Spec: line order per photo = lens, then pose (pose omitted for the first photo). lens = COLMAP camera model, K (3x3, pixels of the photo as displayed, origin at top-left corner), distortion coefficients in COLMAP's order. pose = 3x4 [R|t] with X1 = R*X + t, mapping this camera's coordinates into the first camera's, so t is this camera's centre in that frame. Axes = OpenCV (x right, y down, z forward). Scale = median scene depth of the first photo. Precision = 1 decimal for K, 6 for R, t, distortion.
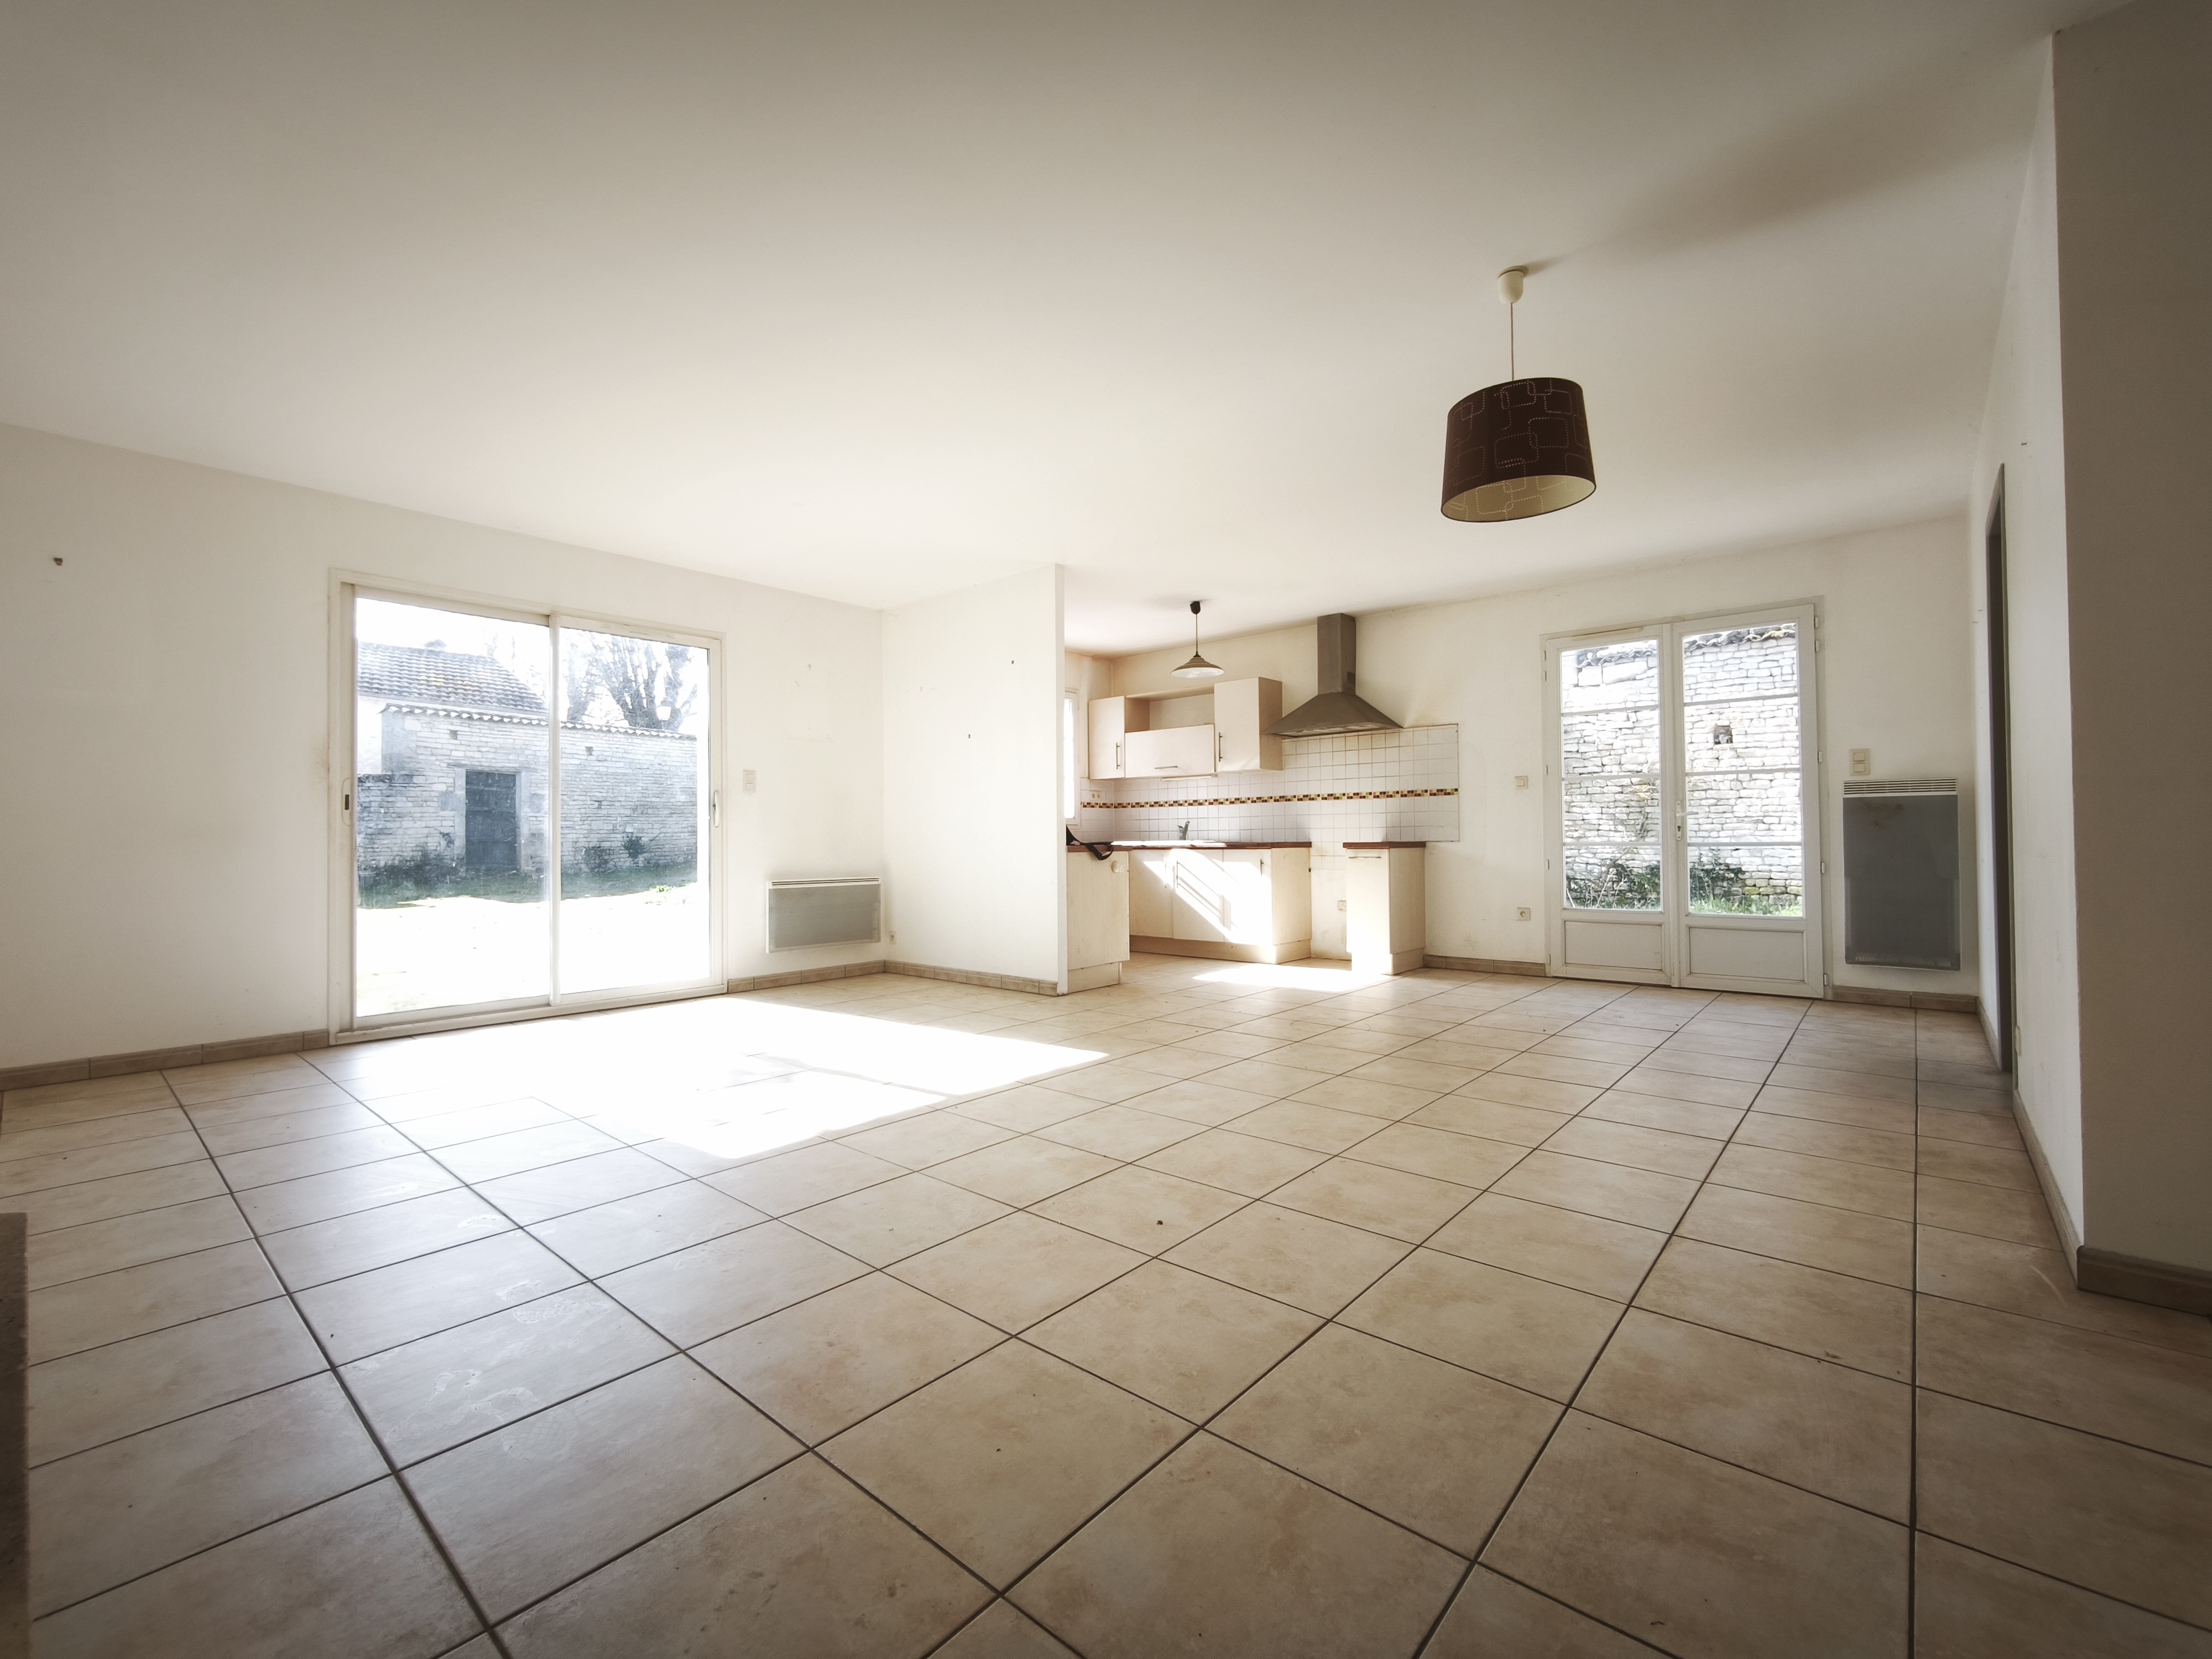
lens RADIAL K [[939.5, 0, 1120.4], [0, 939.5, 812.5], [0, 0, 1]] dist [-0.001905, 0.000259]
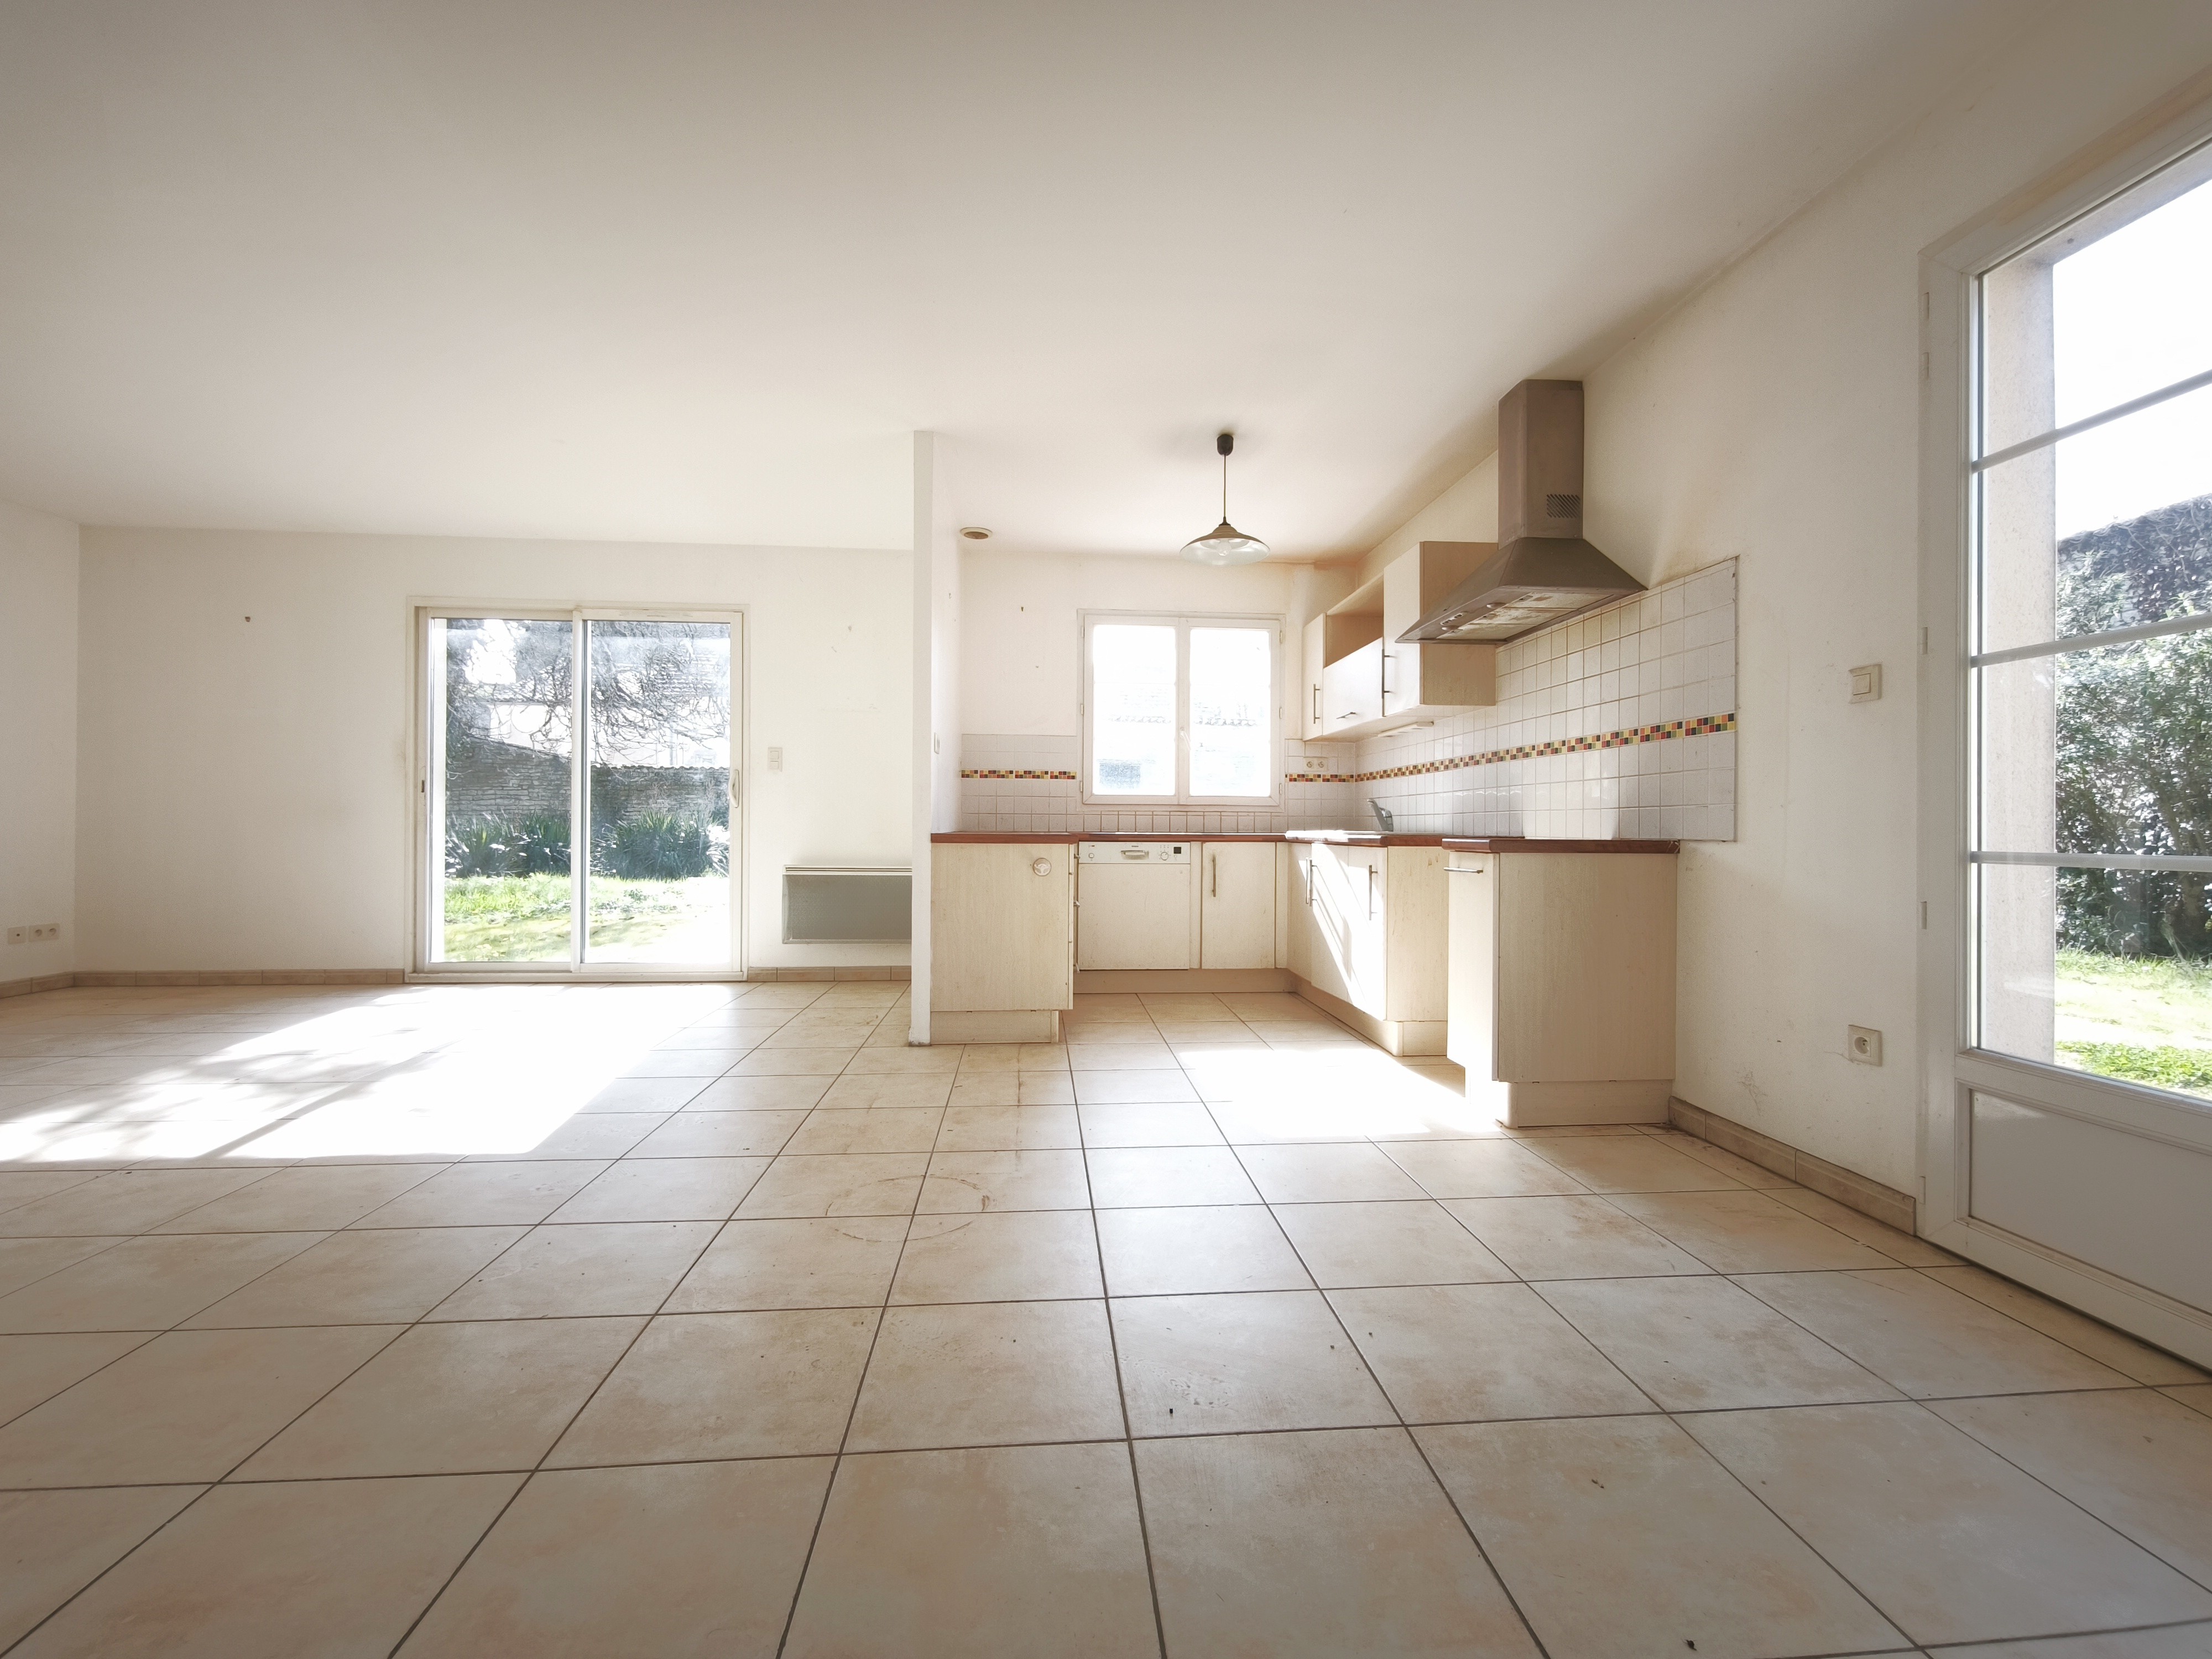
lens RADIAL K [[939.5, 0, 1113.1], [0, 939.5, 825.7], [0, 0, 1]] dist [-0.001905, 0.000259]
pose [[0.709748, 0.012135, -0.704351, 0.497453], [0.008265, 0.999639, 0.025552, 0.011954], [0.704407, -0.023957, 0.709392, 0.560552]]
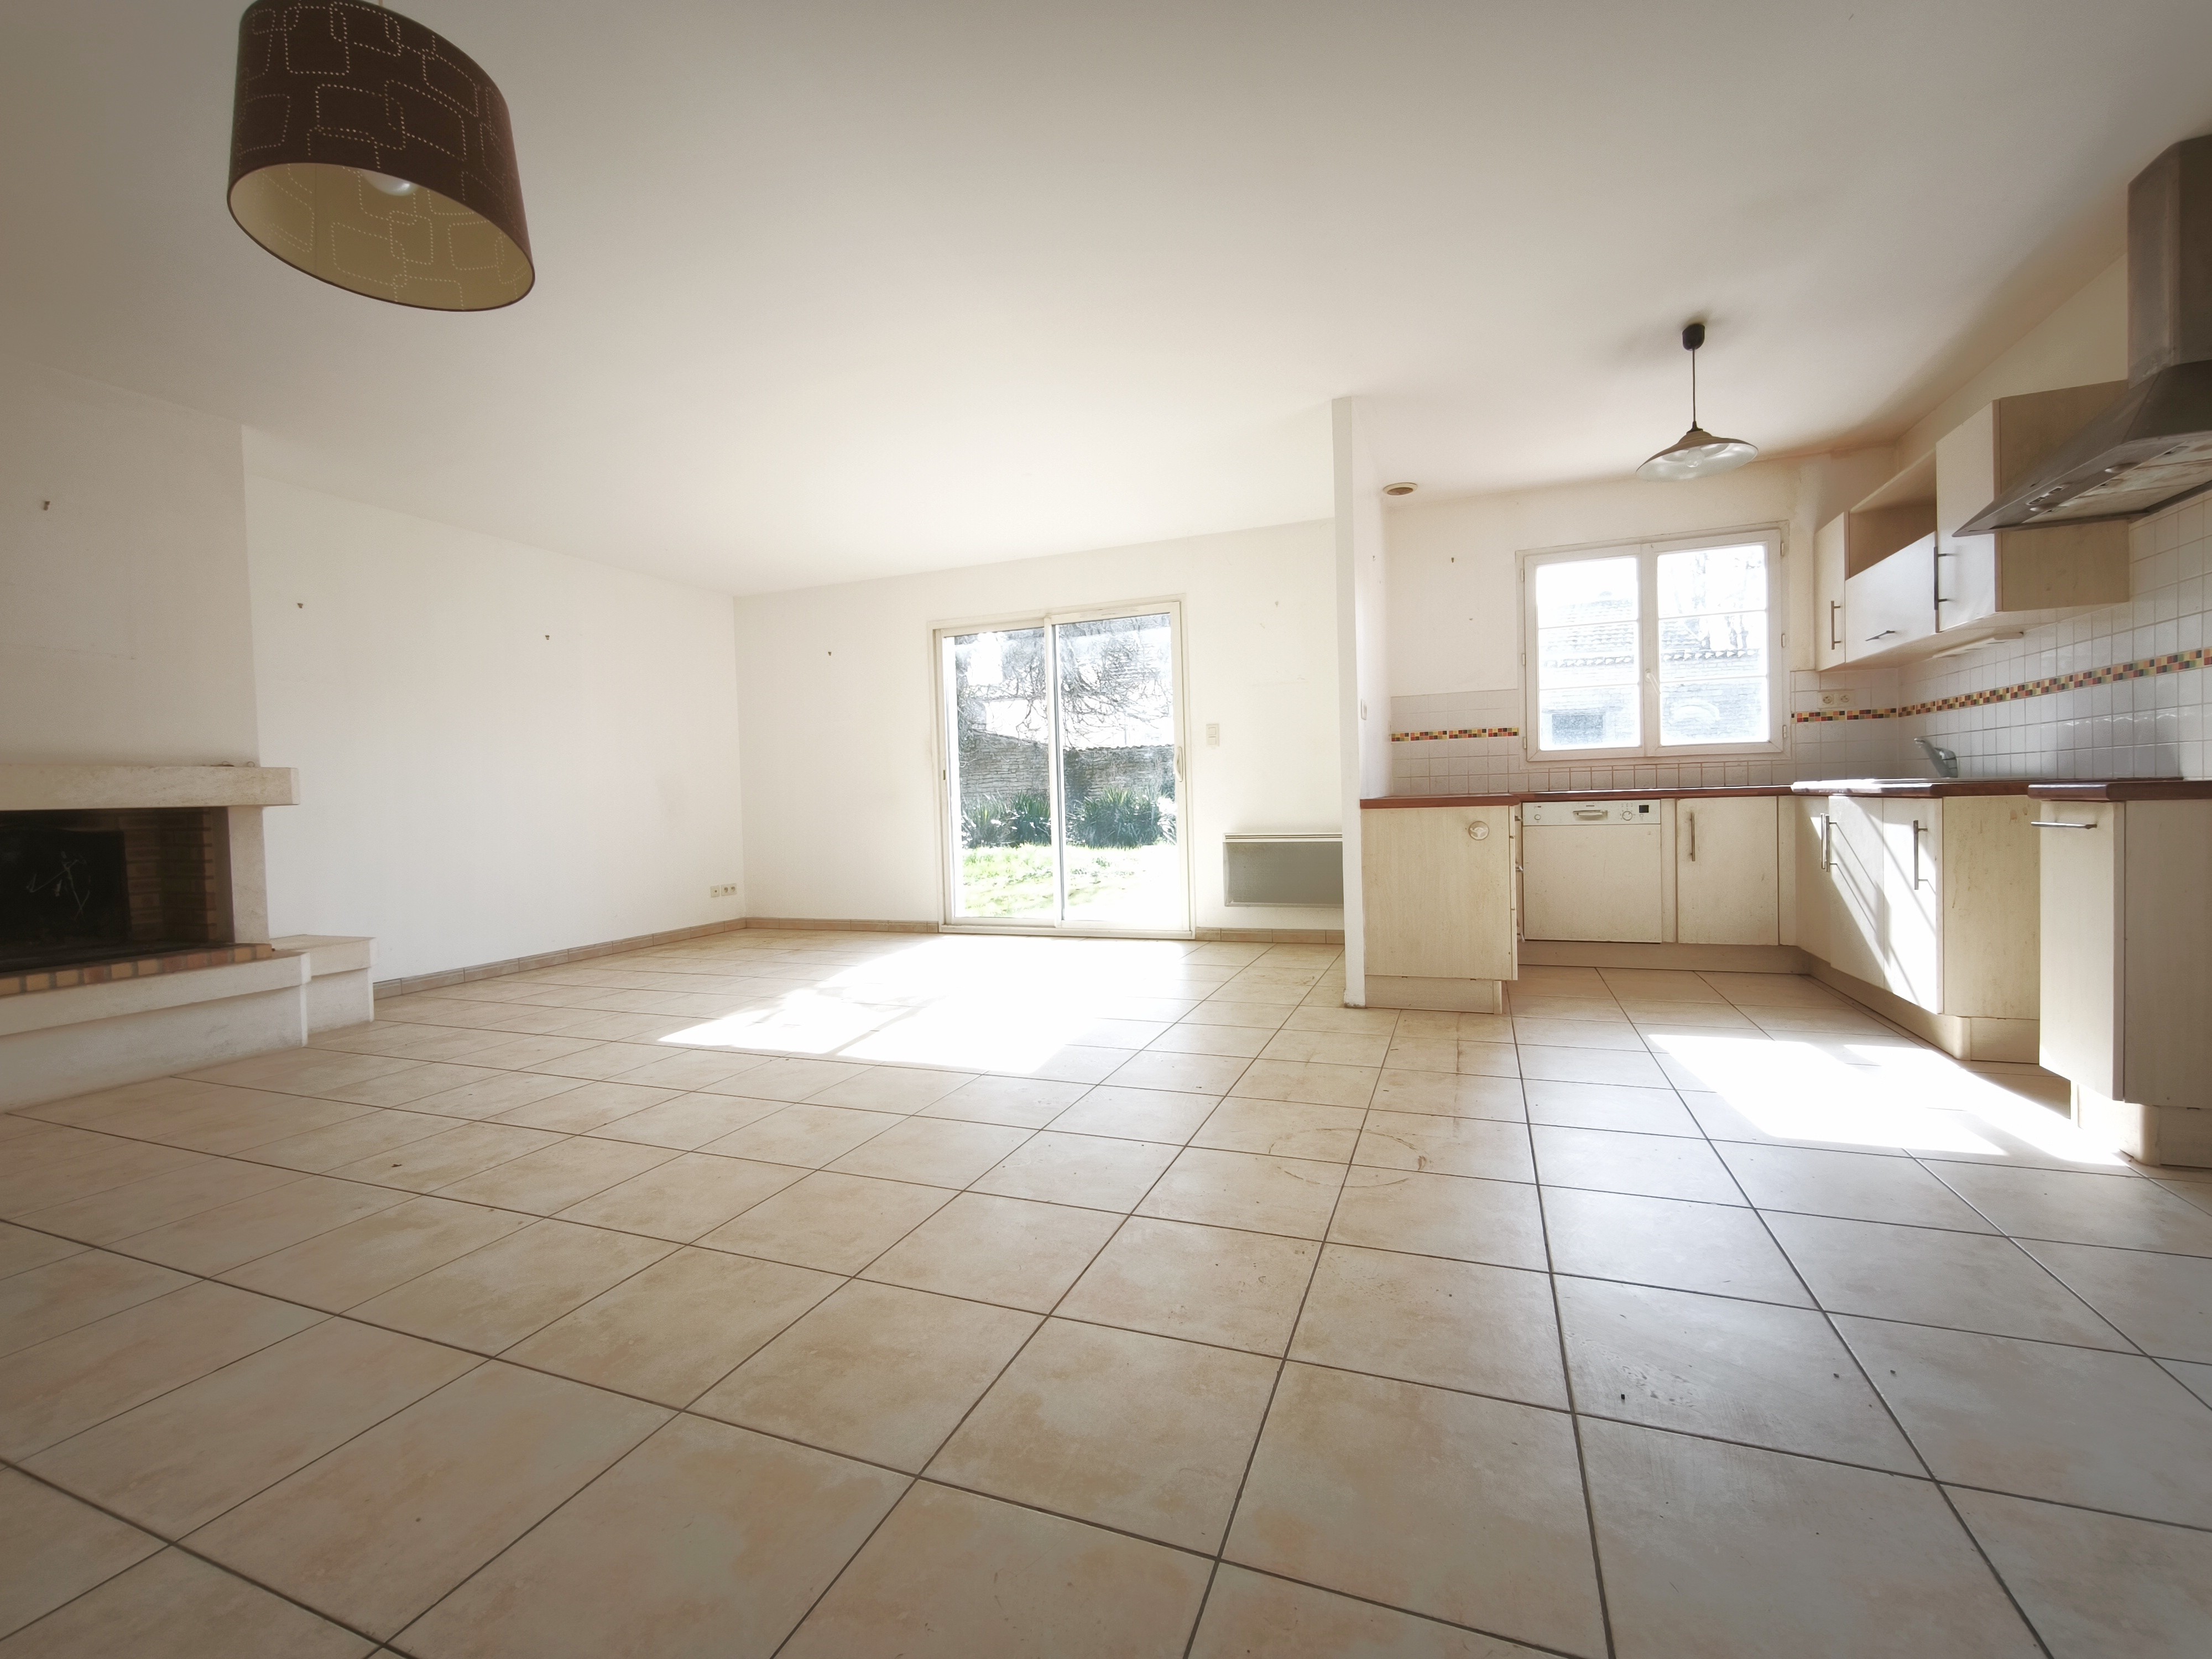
lens RADIAL K [[939.5, 0, 1109.8], [0, 939.5, 824.4], [0, 0, 1]] dist [-0.001905, 0.000259]
pose [[0.324958, 0.024889, -0.945401, 0.514106], [0.055285, 0.997444, 0.045262, 0.010819], [0.944111, -0.066974, 0.322751, 0.554267]]
